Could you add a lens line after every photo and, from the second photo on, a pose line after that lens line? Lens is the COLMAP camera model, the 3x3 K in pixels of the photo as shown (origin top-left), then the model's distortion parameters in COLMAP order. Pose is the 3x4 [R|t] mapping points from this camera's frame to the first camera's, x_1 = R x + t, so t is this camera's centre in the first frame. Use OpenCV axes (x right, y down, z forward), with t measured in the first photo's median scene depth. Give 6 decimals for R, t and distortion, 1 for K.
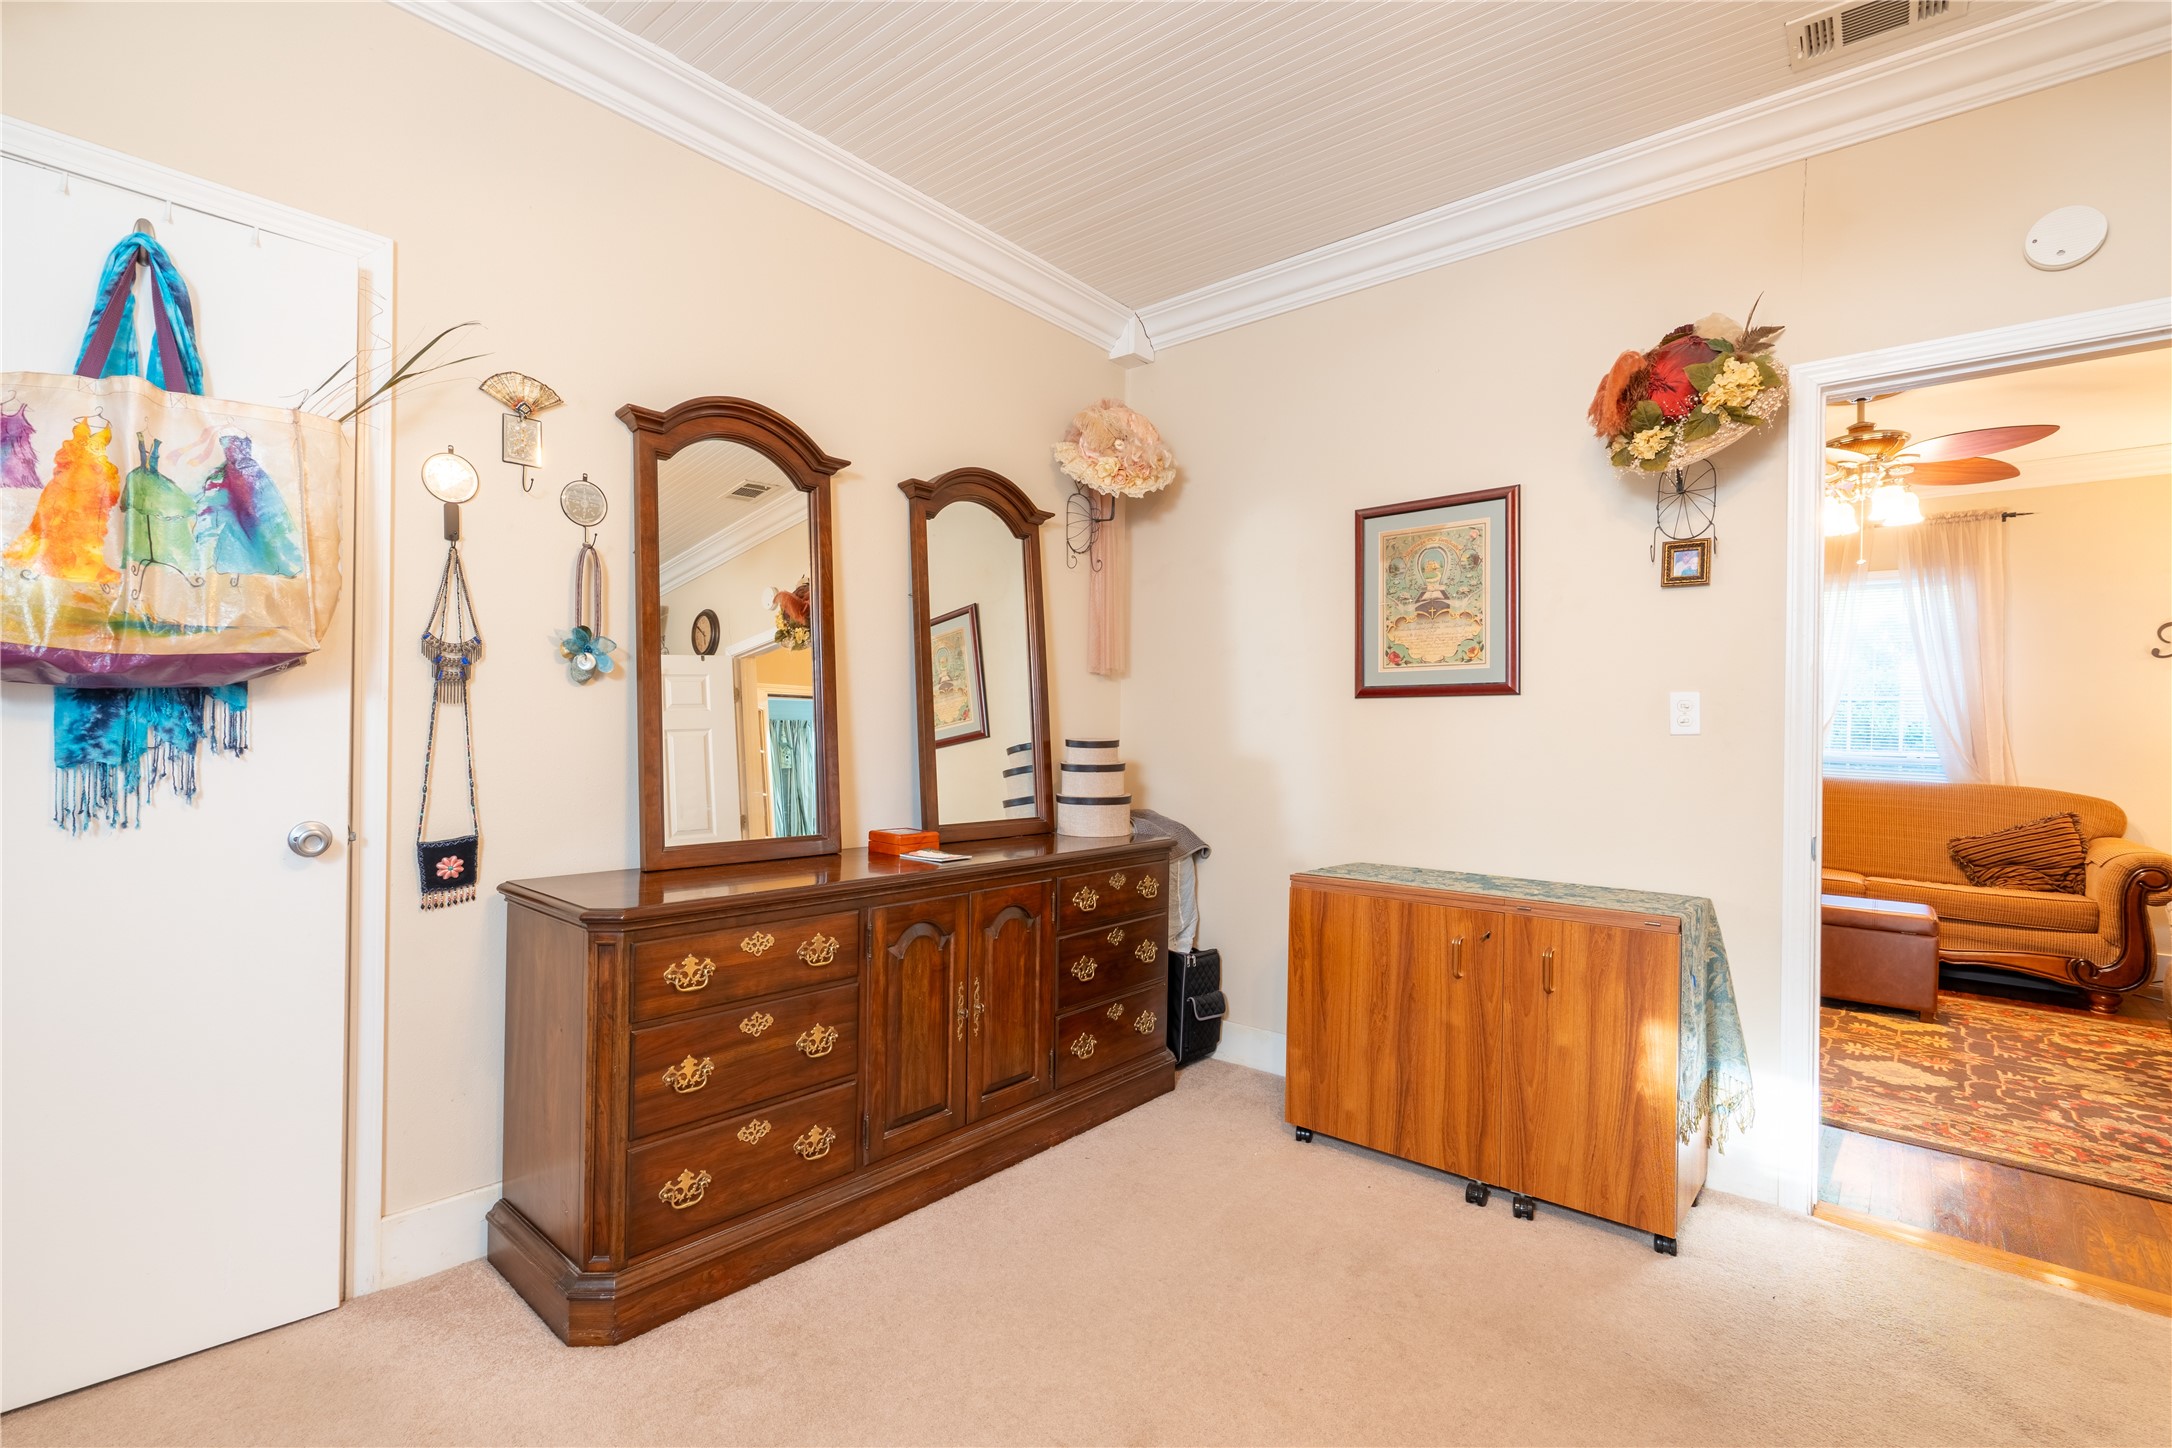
lens RADIAL K [[973.6, 0, 1081.5], [0, 973.6, 727.8], [0, 0, 1]] dist [-0.005717, 0.001284]
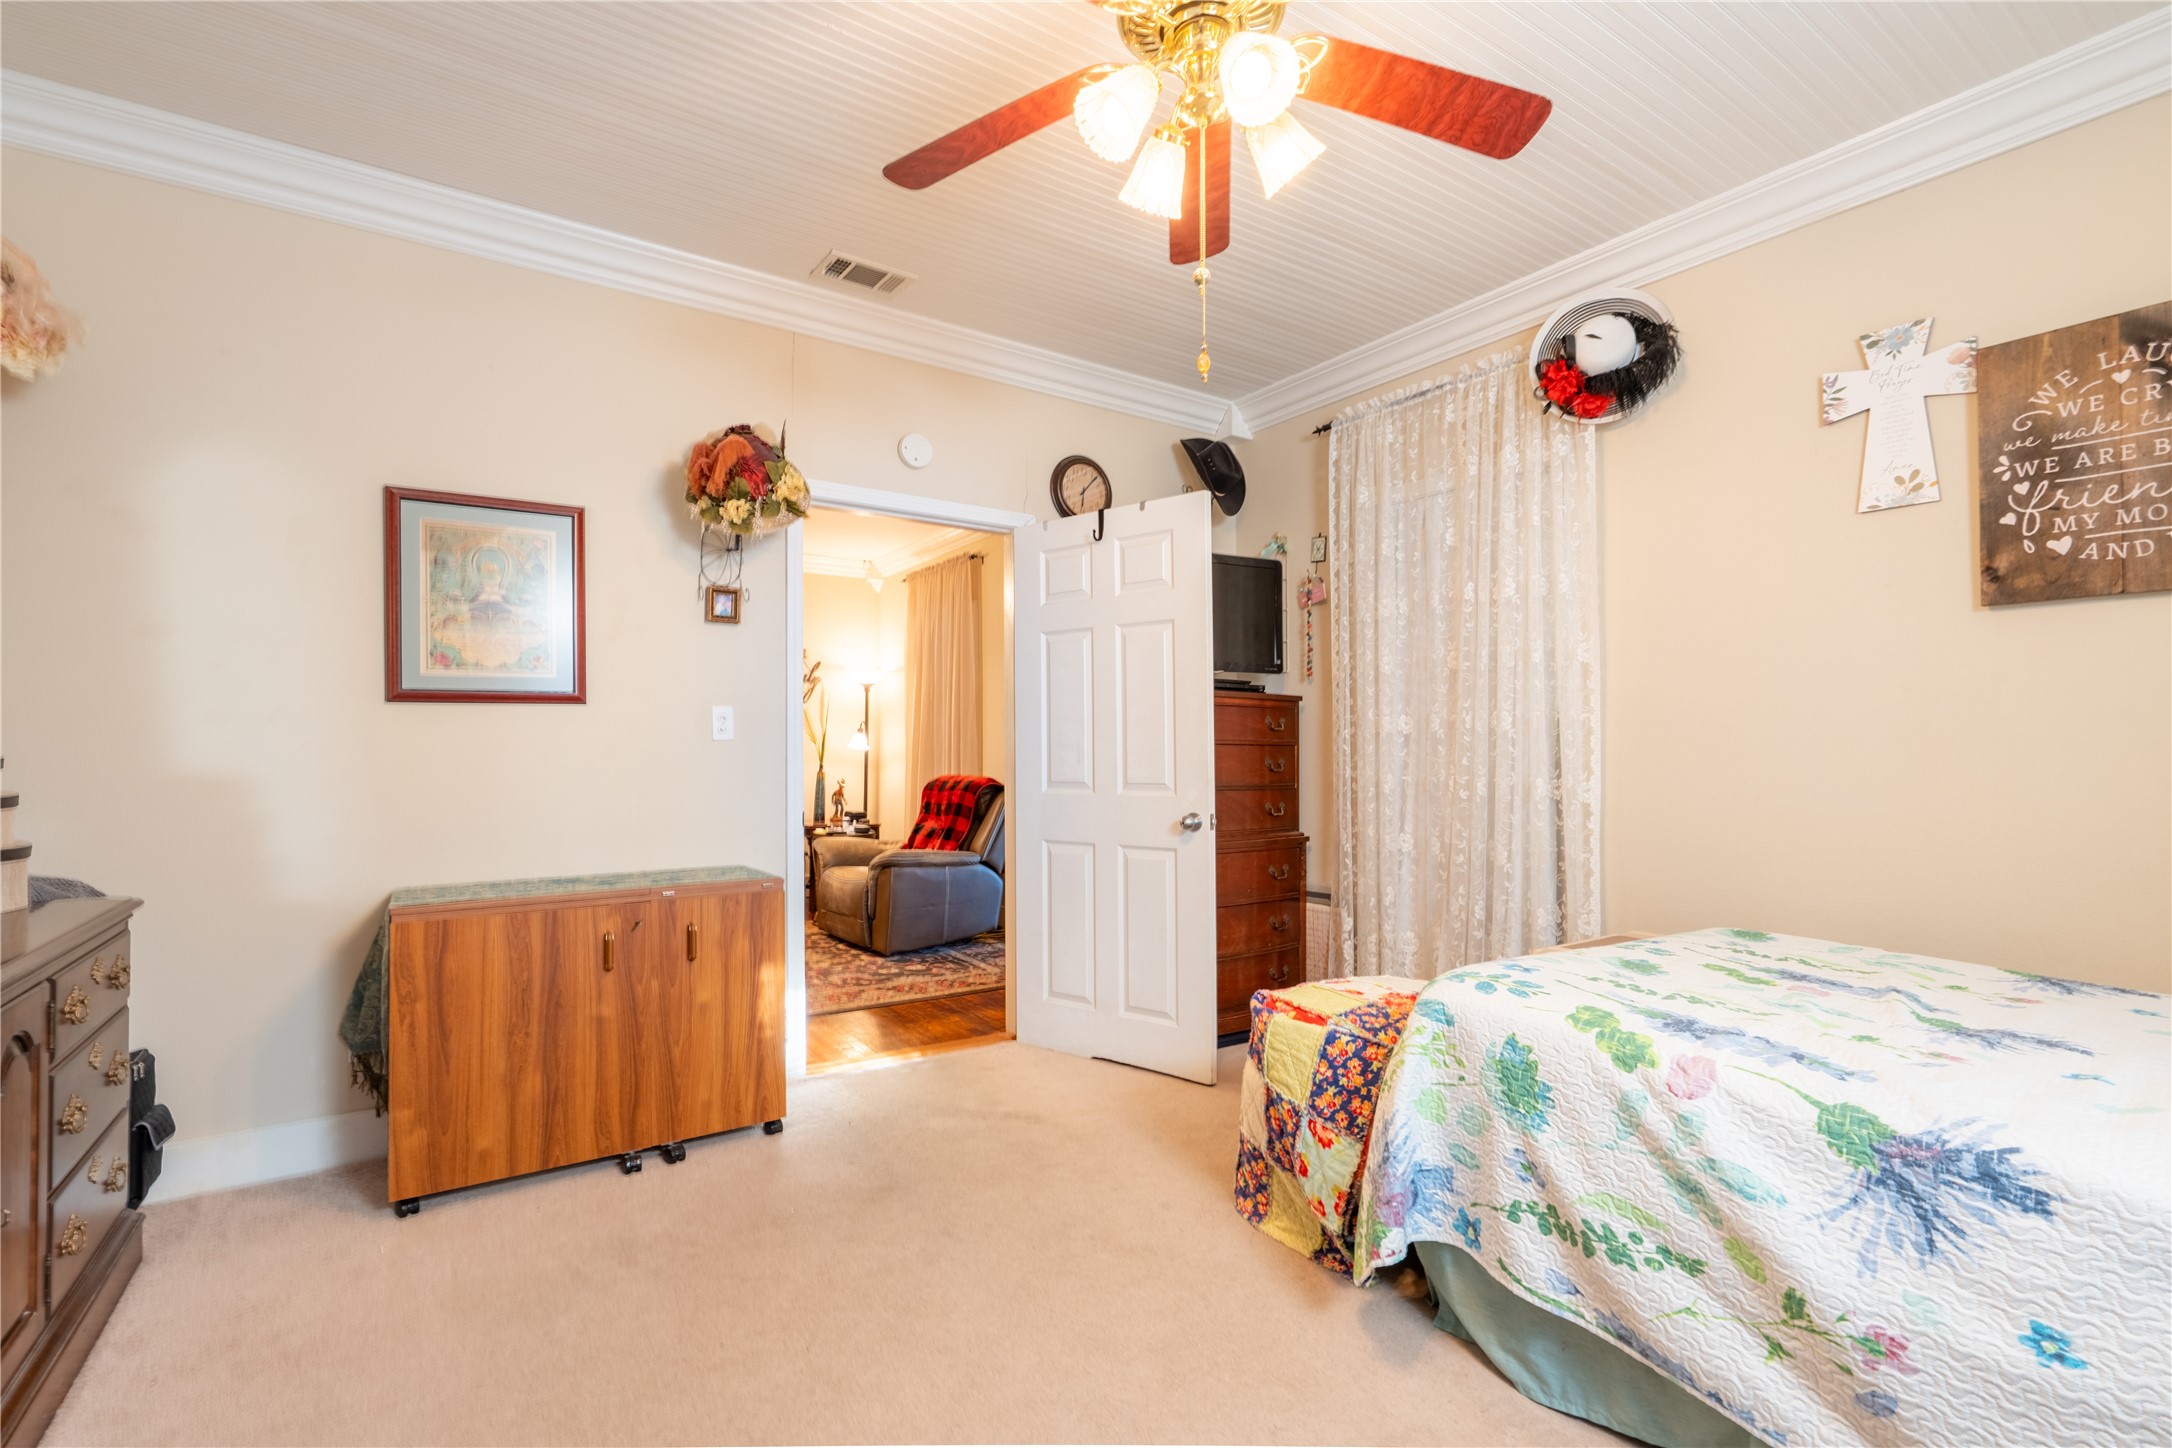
lens RADIAL K [[973.6, 0, 1073.5], [0, 973.6, 725.2], [0, 0, 1]] dist [-0.005717, 0.001284]
pose [[0.269560, 0.003641, 0.962977, -0.484134], [0.000123, 0.999993, -0.003815, -0.007485], [-0.962983, 0.001147, 0.269558, 0.216634]]
